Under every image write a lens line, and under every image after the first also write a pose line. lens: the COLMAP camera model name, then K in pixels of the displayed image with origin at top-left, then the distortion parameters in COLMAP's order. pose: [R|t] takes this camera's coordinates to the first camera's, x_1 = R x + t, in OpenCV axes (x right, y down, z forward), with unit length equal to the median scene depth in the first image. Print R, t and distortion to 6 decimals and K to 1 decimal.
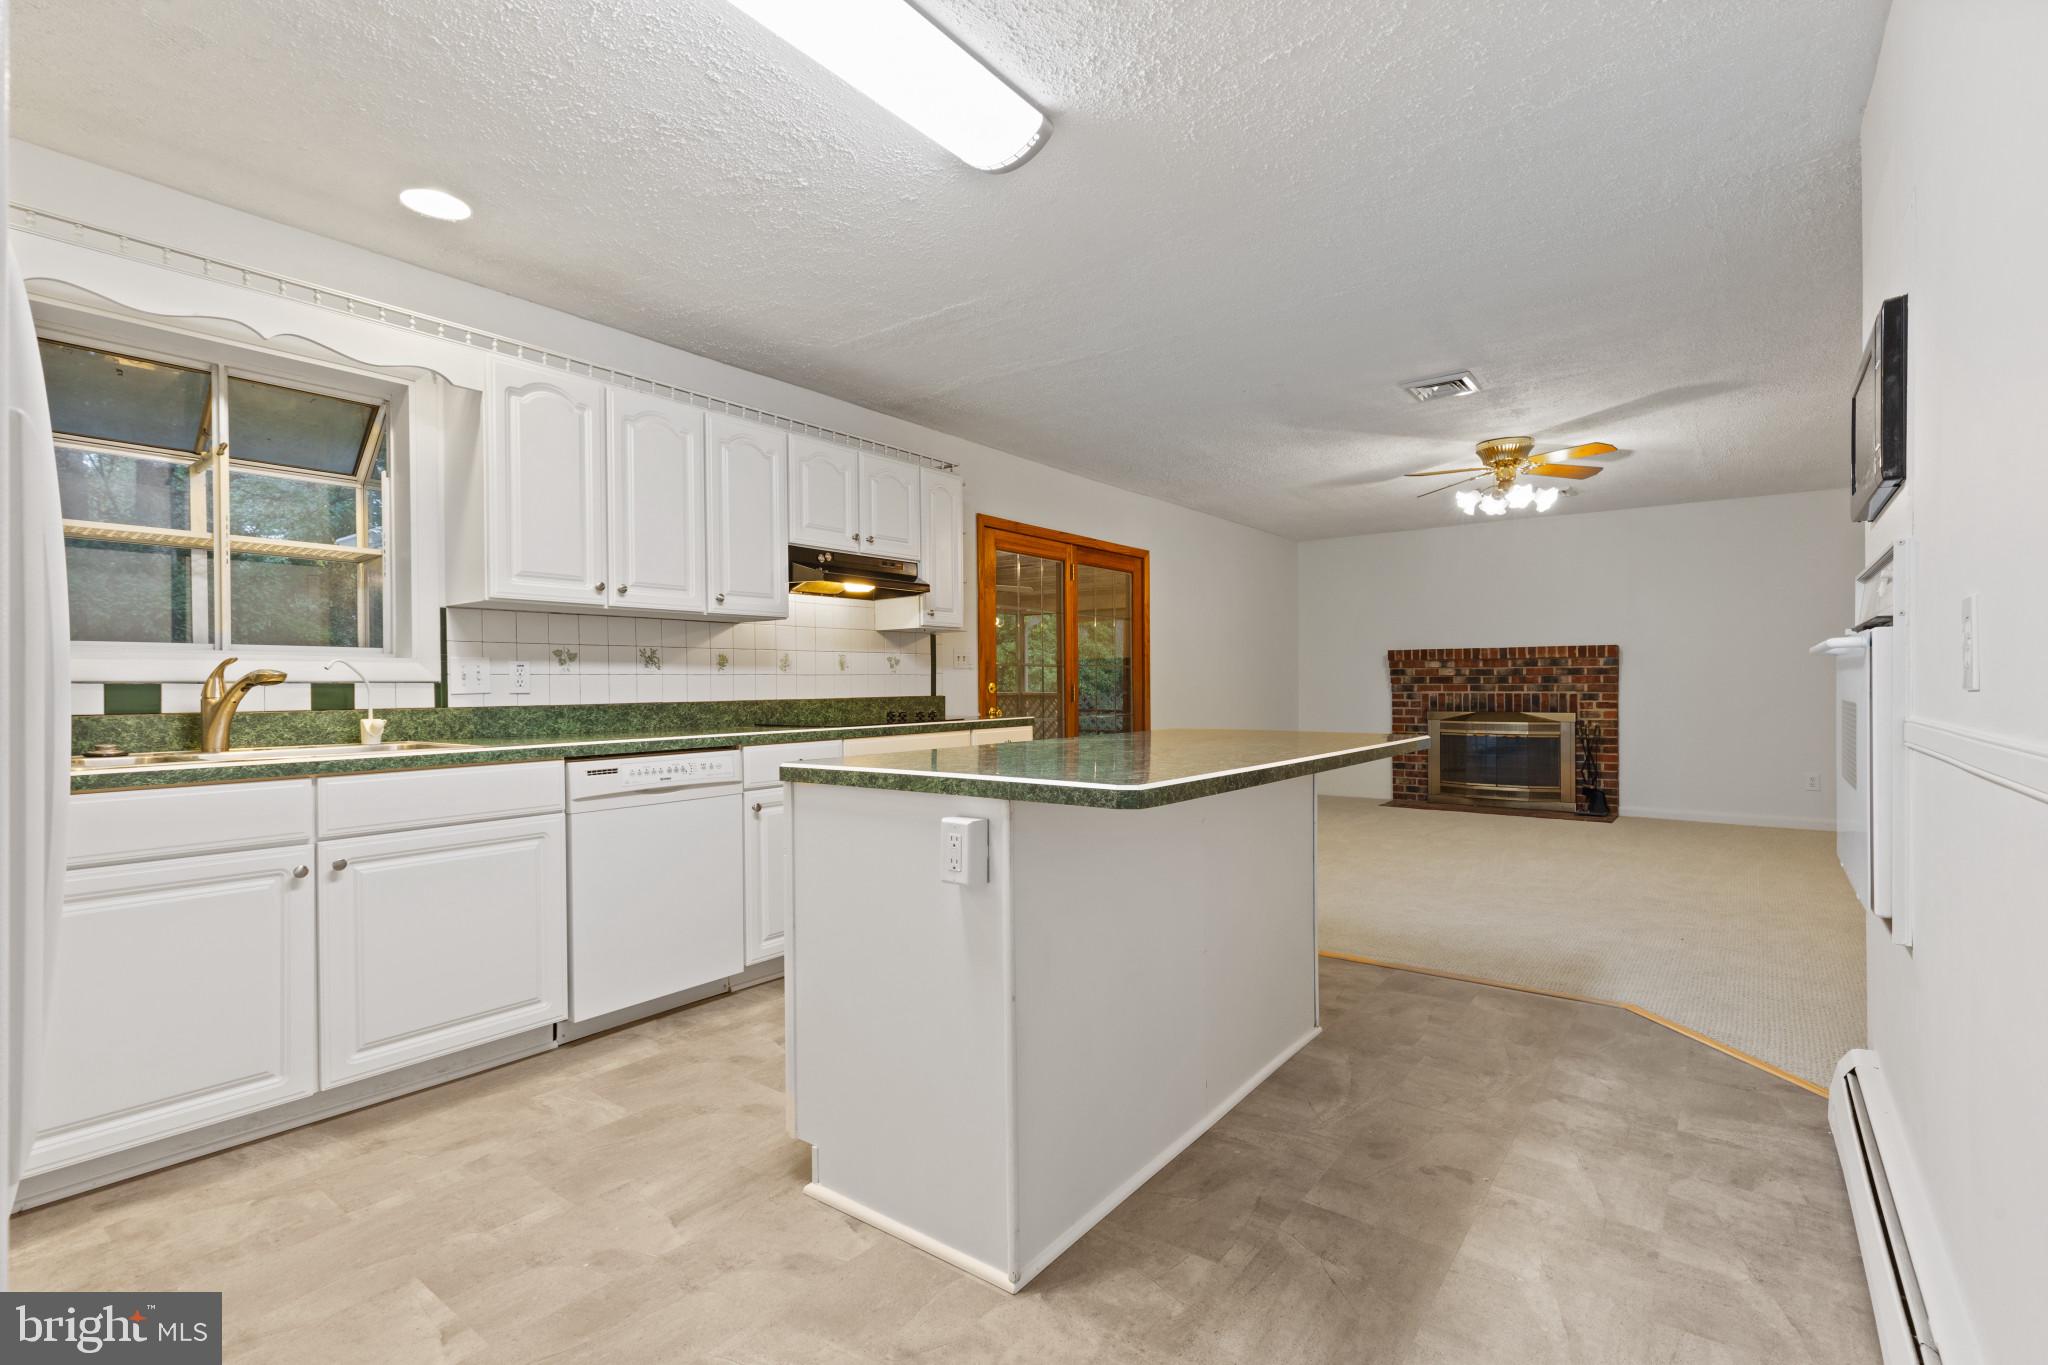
lens RADIAL K [[938.5, 0, 1041.5], [0, 938.5, 681.9], [0, 0, 1]] dist [0.001692, -0.001097]
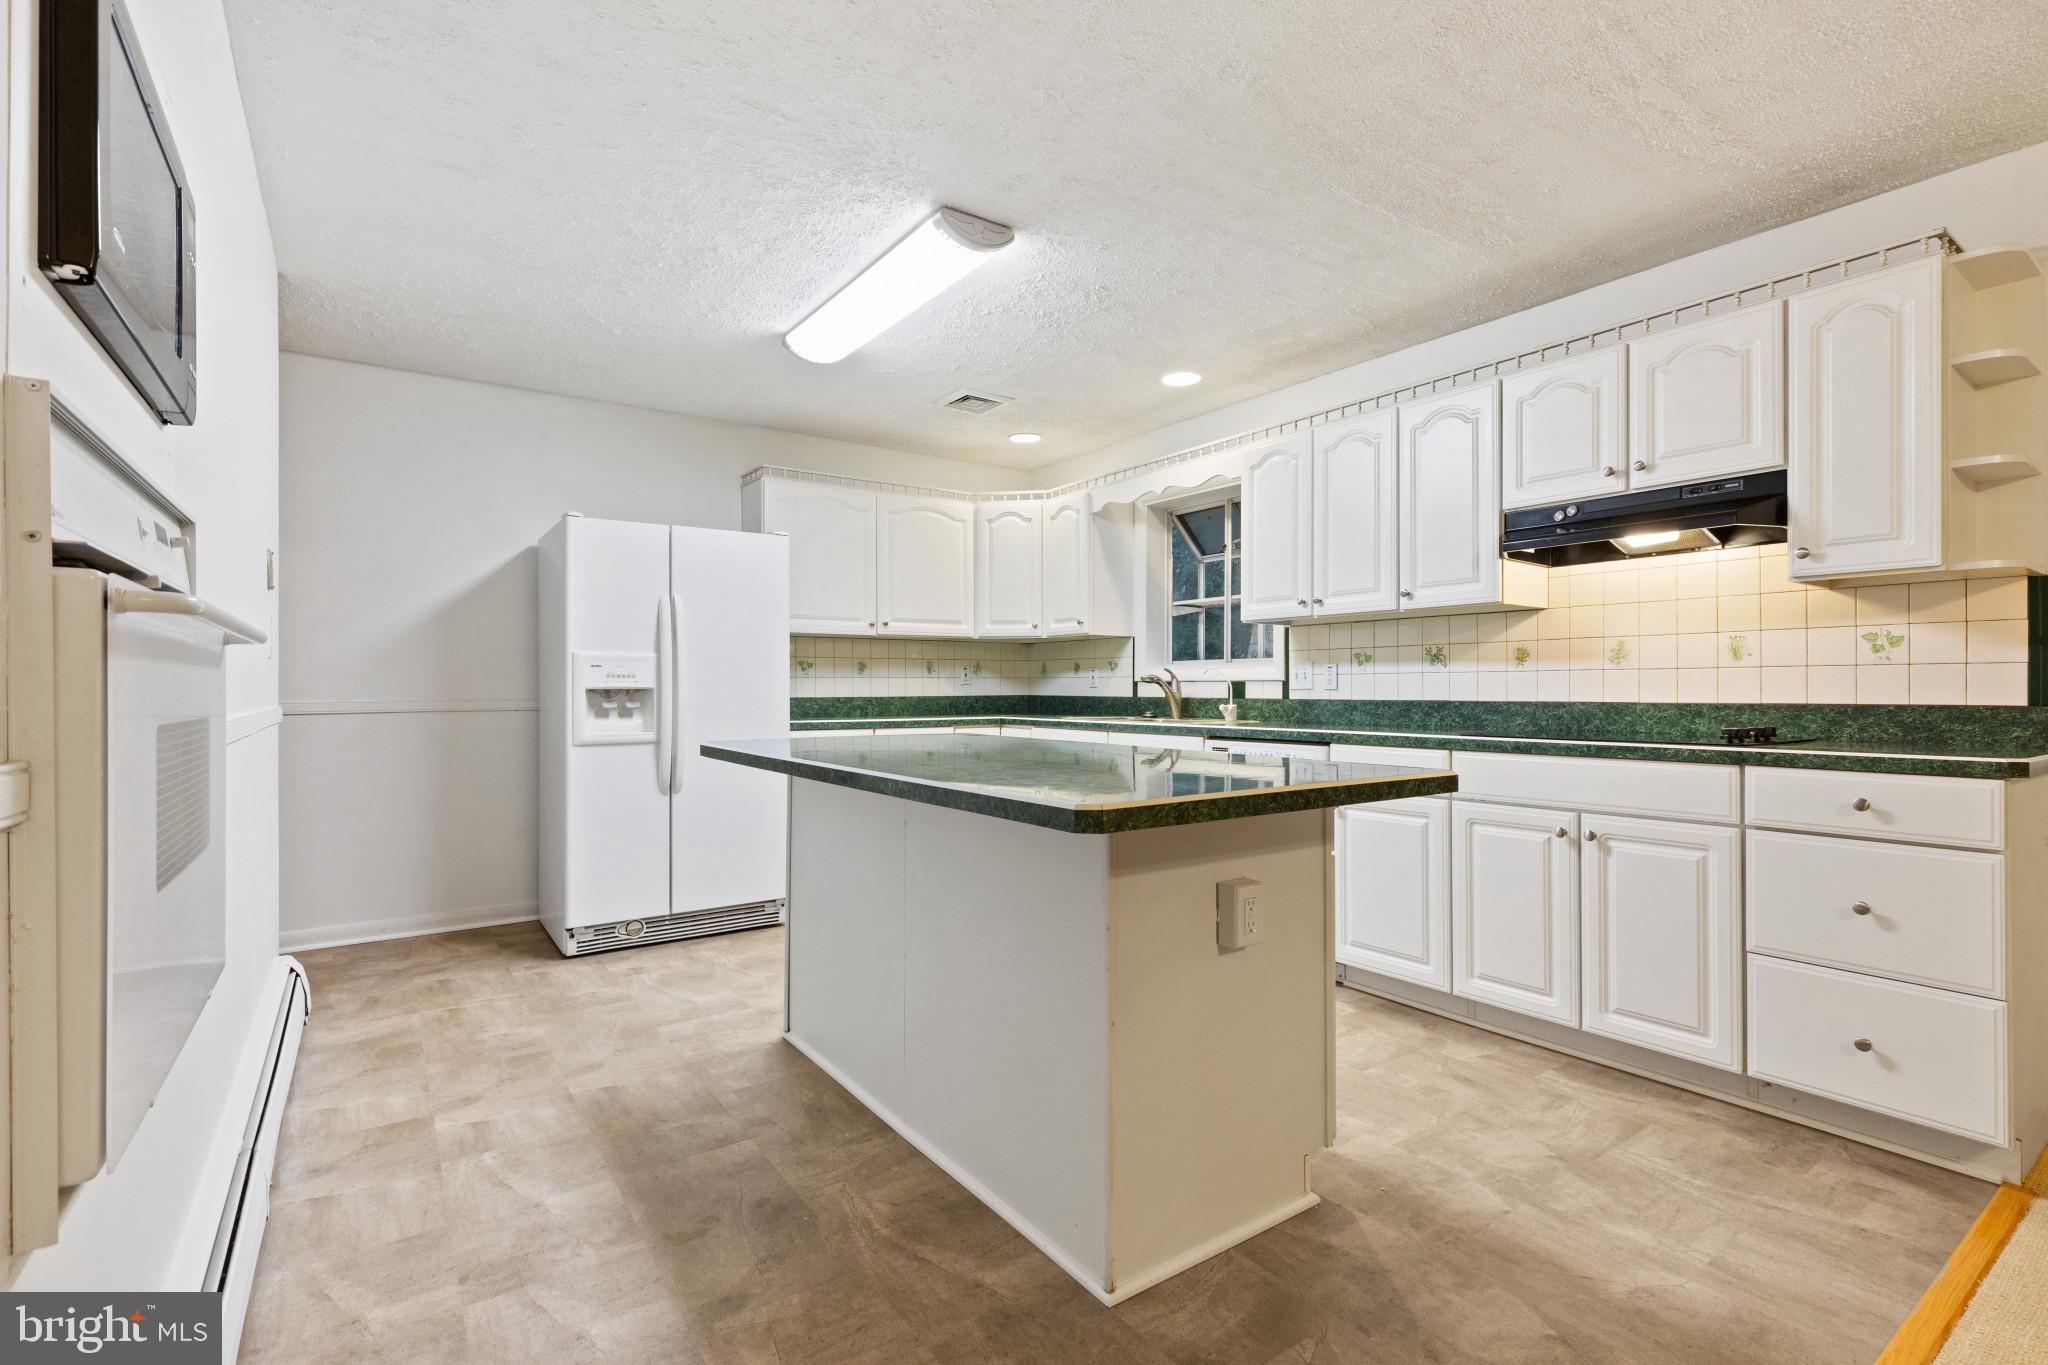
lens RADIAL K [[938.5, 0, 1041.0], [0, 938.5, 683.4], [0, 0, 1]] dist [0.001692, -0.001097]
pose [[-0.304890, 0.005959, -0.952369, 1.240577], [0.008774, 0.999956, 0.003448, -0.005914], [0.952347, -0.007304, -0.304929, 1.667216]]
